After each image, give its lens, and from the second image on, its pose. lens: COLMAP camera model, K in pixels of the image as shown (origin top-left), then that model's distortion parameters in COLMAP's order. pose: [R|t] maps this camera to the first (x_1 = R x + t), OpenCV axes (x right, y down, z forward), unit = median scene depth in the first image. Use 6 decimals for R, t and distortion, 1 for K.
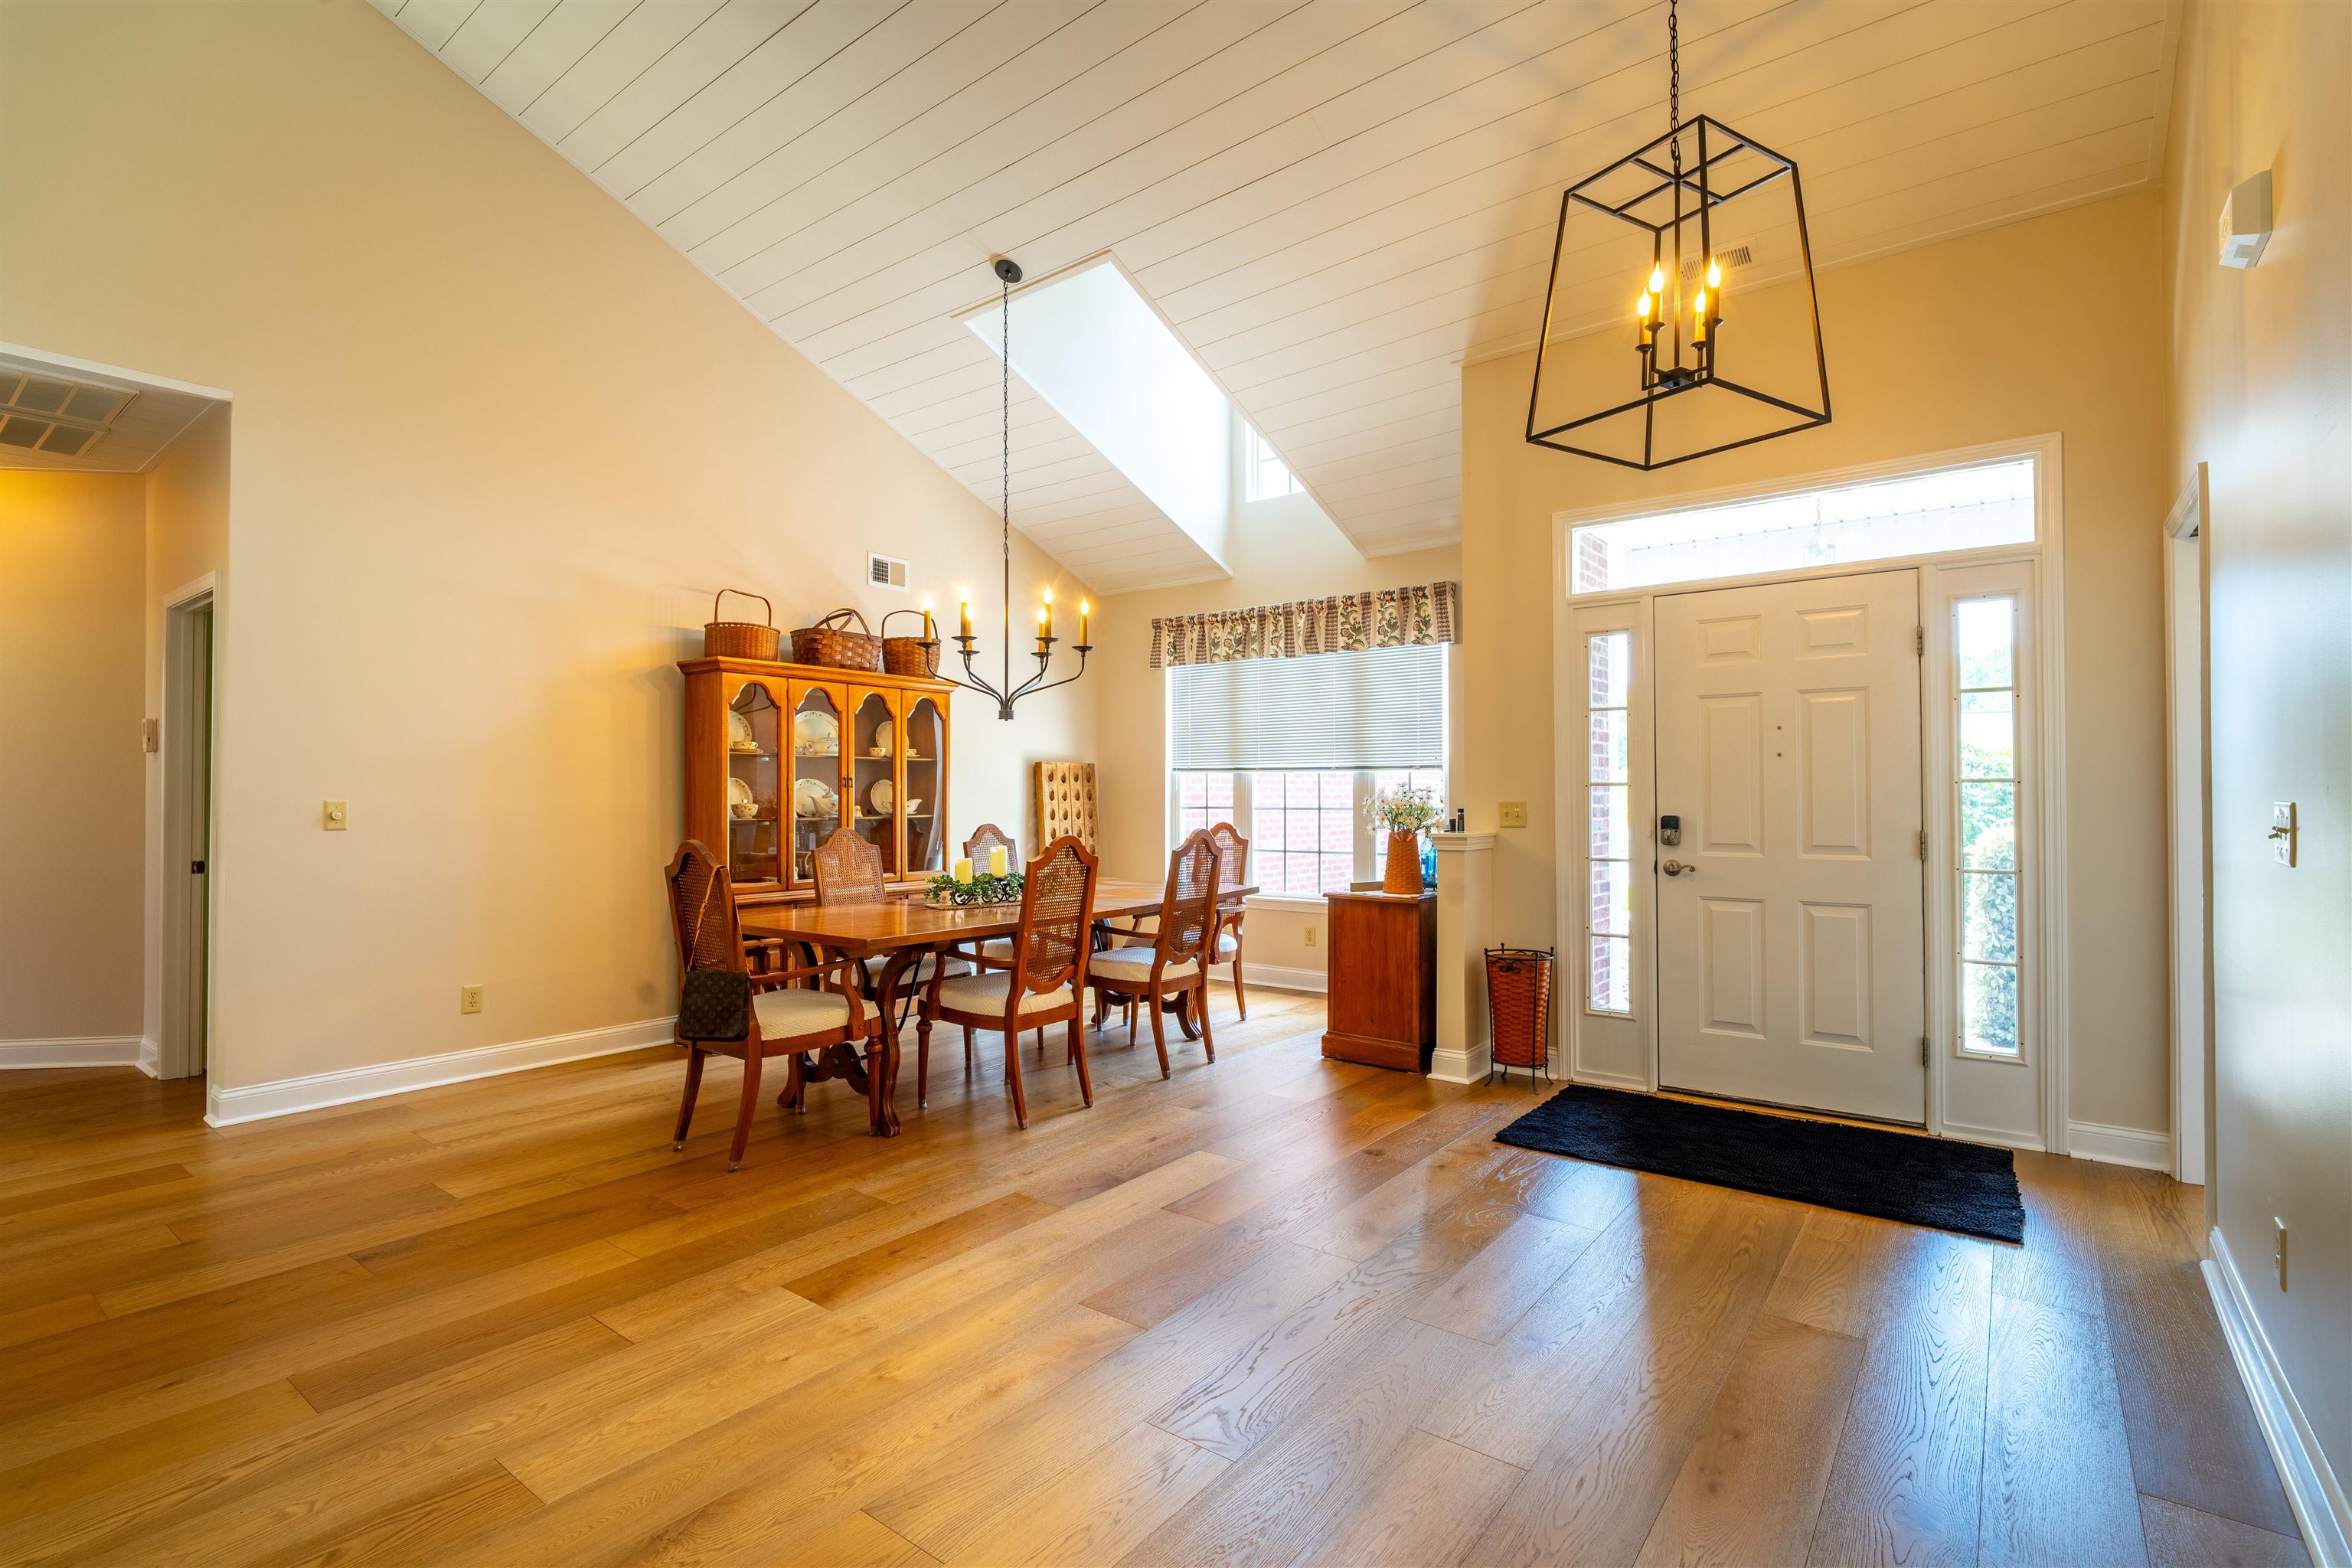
lens RADIAL K [[1087.6, 0, 1180.0], [0, 1087.6, 782.4], [0, 0, 1]] dist [-0.000167, -0.002183]
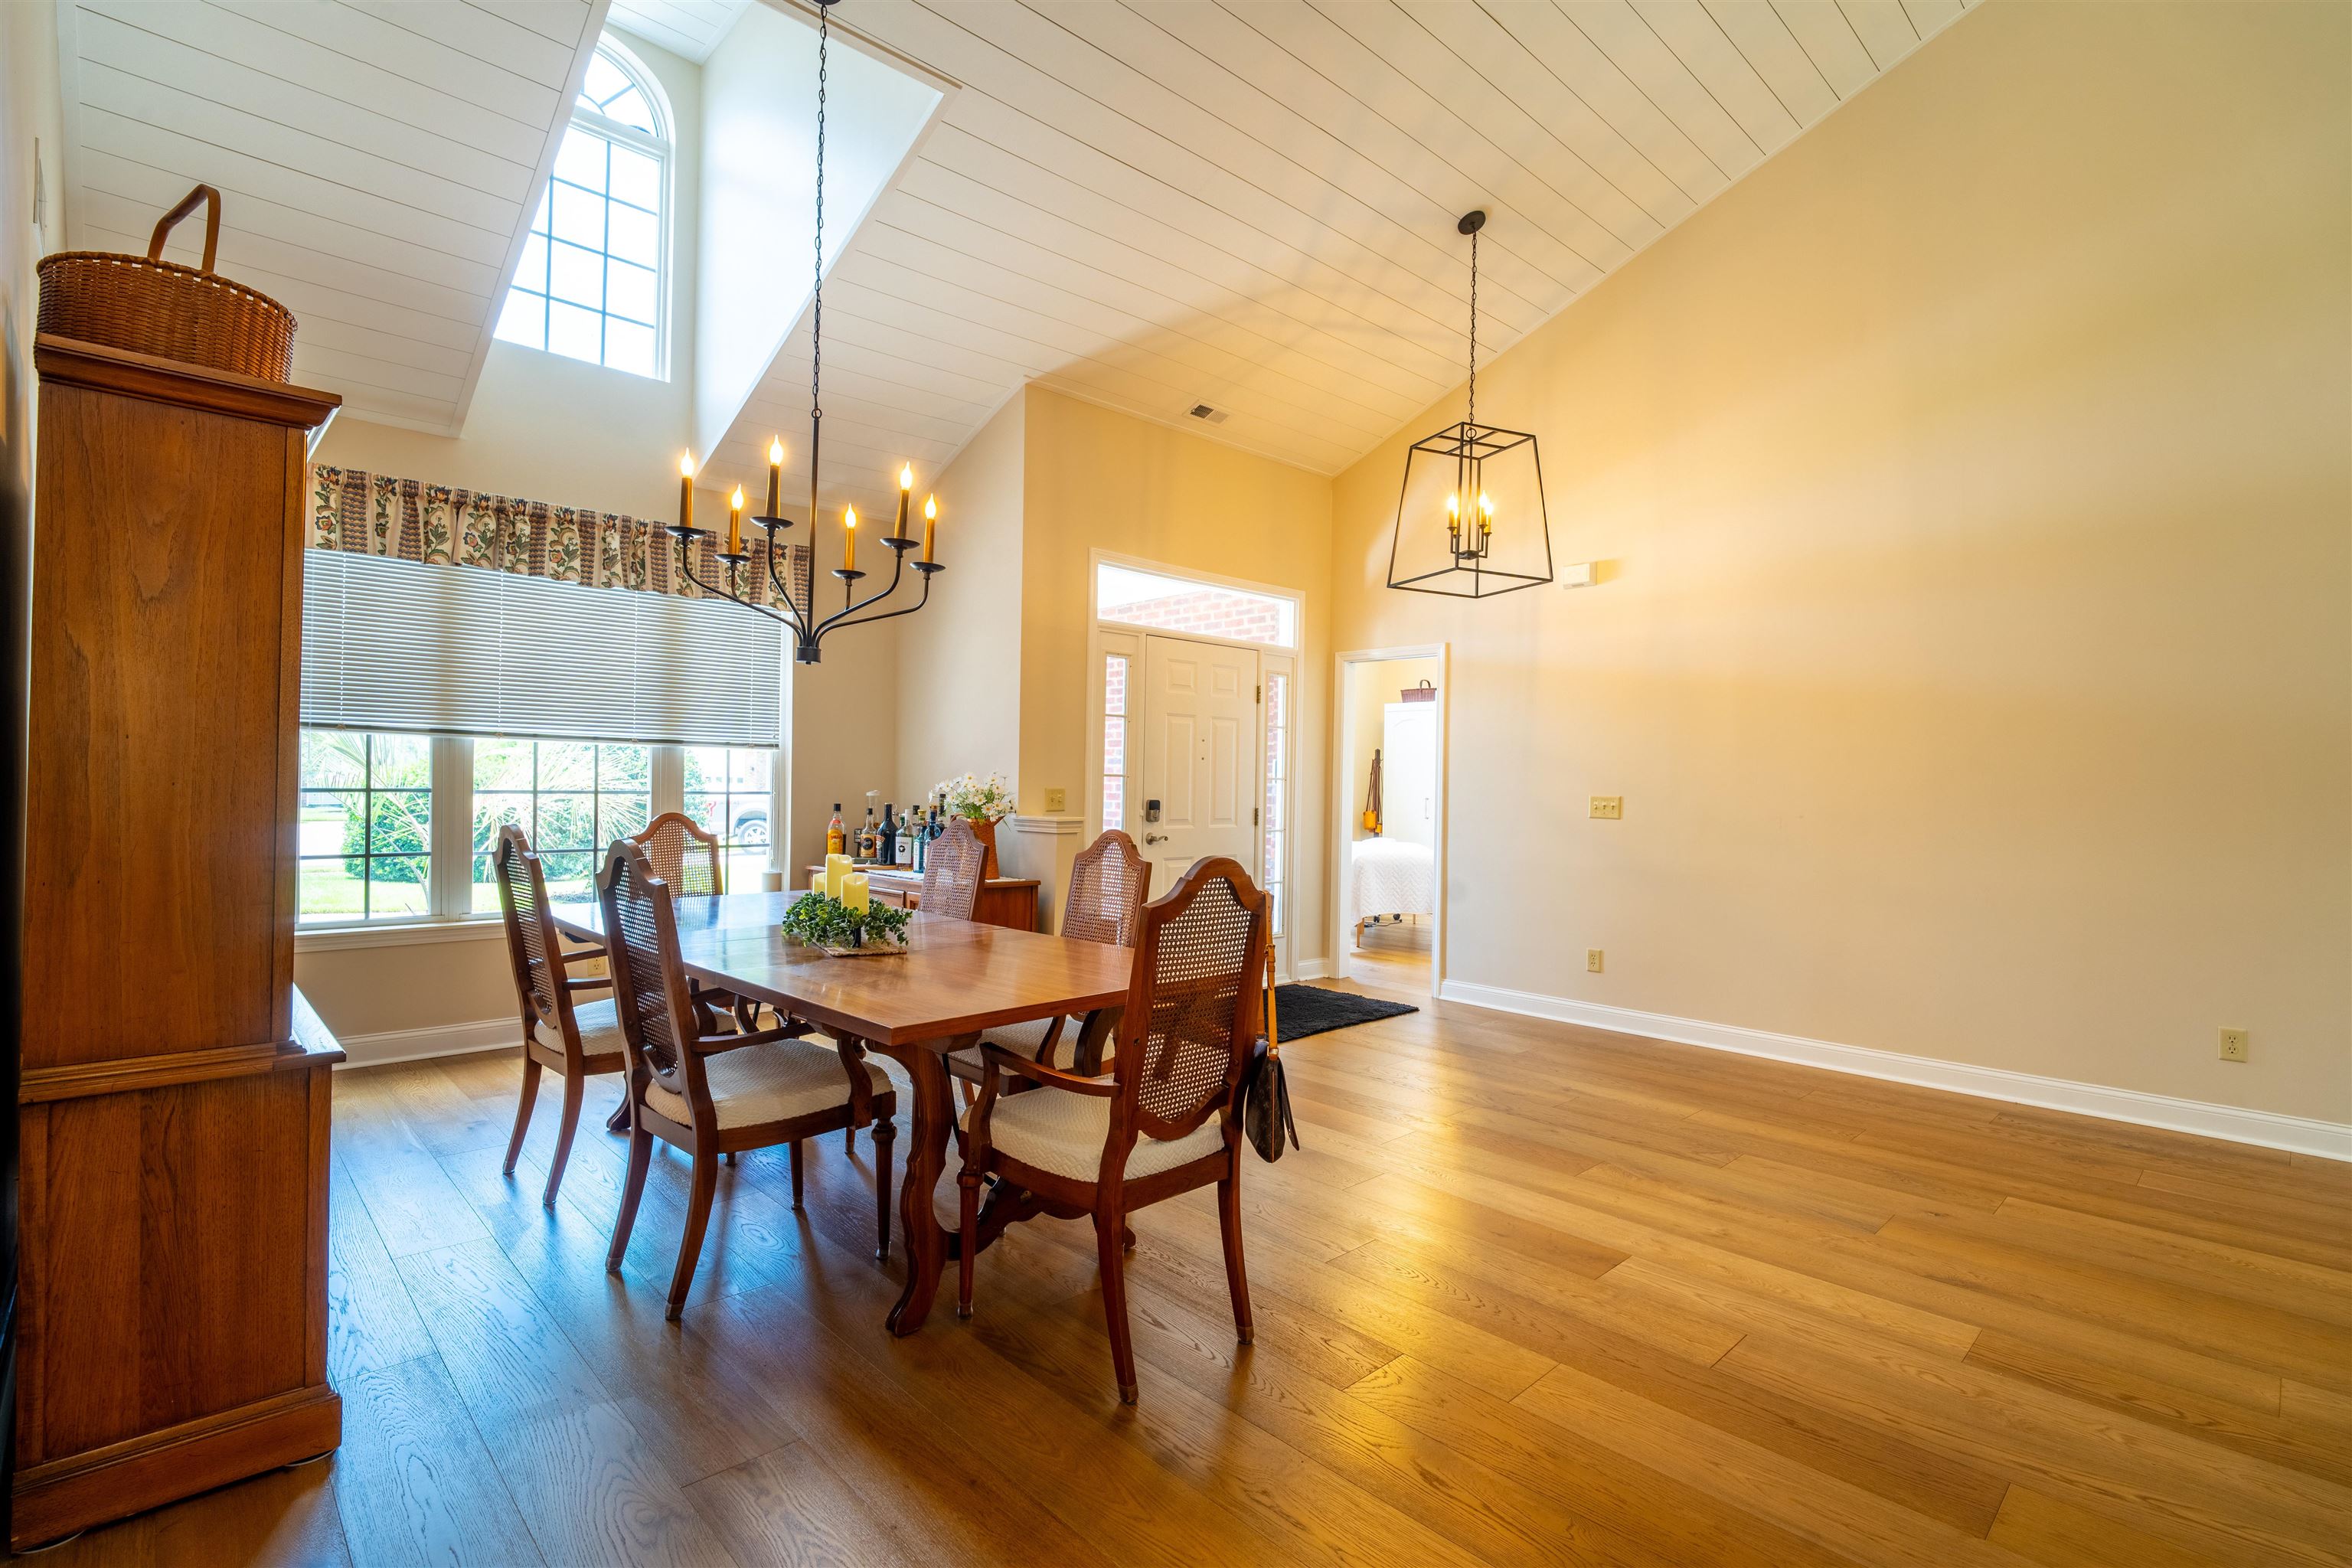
lens RADIAL K [[1087.6, 0, 1187.9], [0, 1087.6, 781.0], [0, 0, 1]] dist [-0.000167, -0.002183]
pose [[0.151677, 0.009356, 0.988386, -0.791146], [-0.030224, 0.999532, -0.004823, 0.011424], [-0.987968, -0.029142, 0.151889, 0.685445]]
